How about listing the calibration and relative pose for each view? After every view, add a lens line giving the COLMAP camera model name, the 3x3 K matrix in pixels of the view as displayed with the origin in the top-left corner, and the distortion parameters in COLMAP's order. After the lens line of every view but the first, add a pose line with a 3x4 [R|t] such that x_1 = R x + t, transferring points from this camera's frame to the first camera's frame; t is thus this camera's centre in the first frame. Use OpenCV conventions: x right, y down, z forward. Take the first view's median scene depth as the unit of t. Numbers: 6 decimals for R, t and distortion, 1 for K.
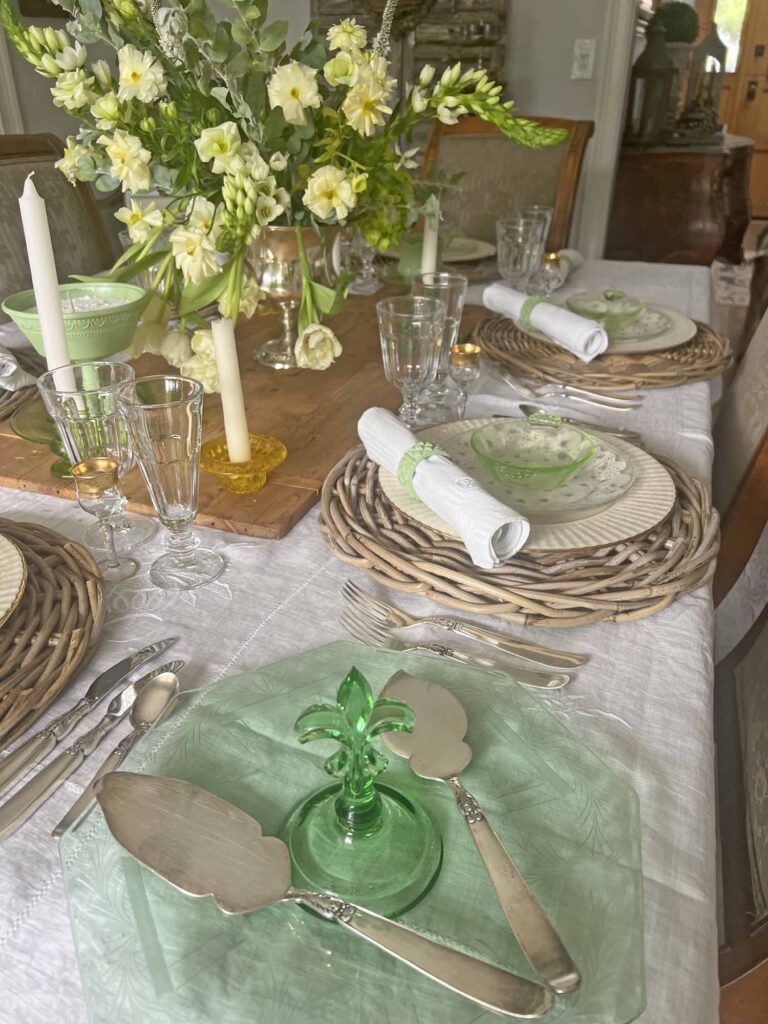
lens RADIAL K [[781.7, 0, 380.8], [0, 781.7, 520.5], [0, 0, 1]] dist [0.043246, -0.053515]
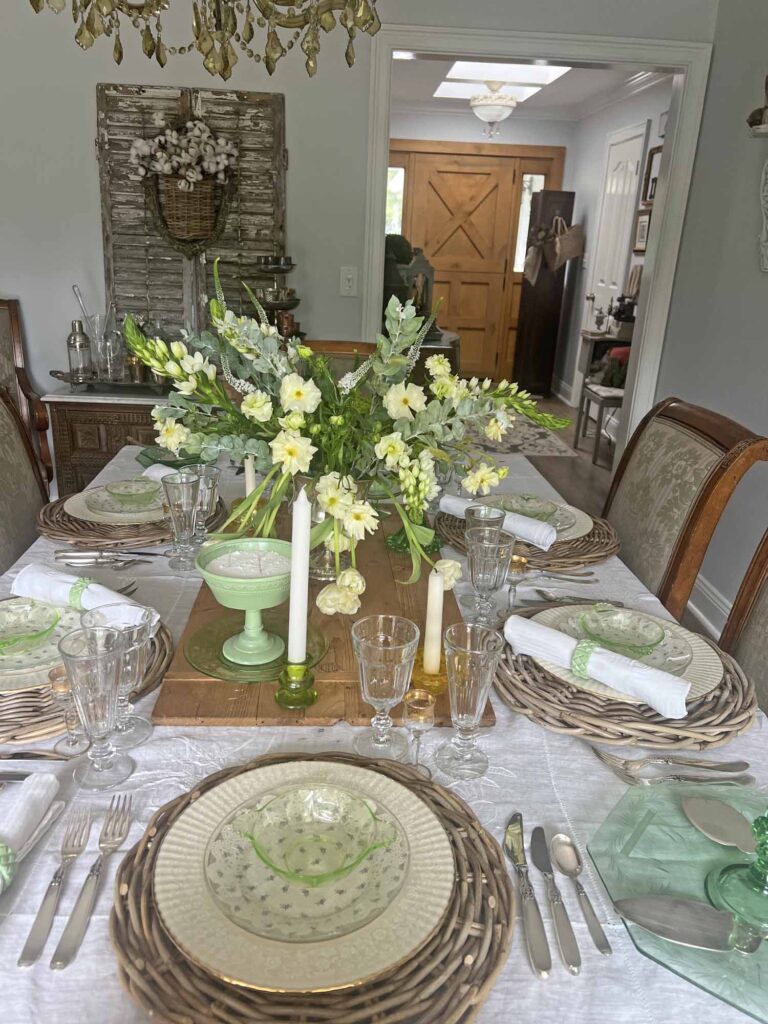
lens RADIAL K [[781.7, 0, 381.5], [0, 781.7, 505.8], [0, 0, 1]] dist [0.043246, -0.053515]
pose [[0.910319, -0.087727, 0.404504, -0.697720], [0.159509, 0.976151, -0.147264, -0.151215], [-0.381938, 0.198579, 0.902602, -0.203027]]
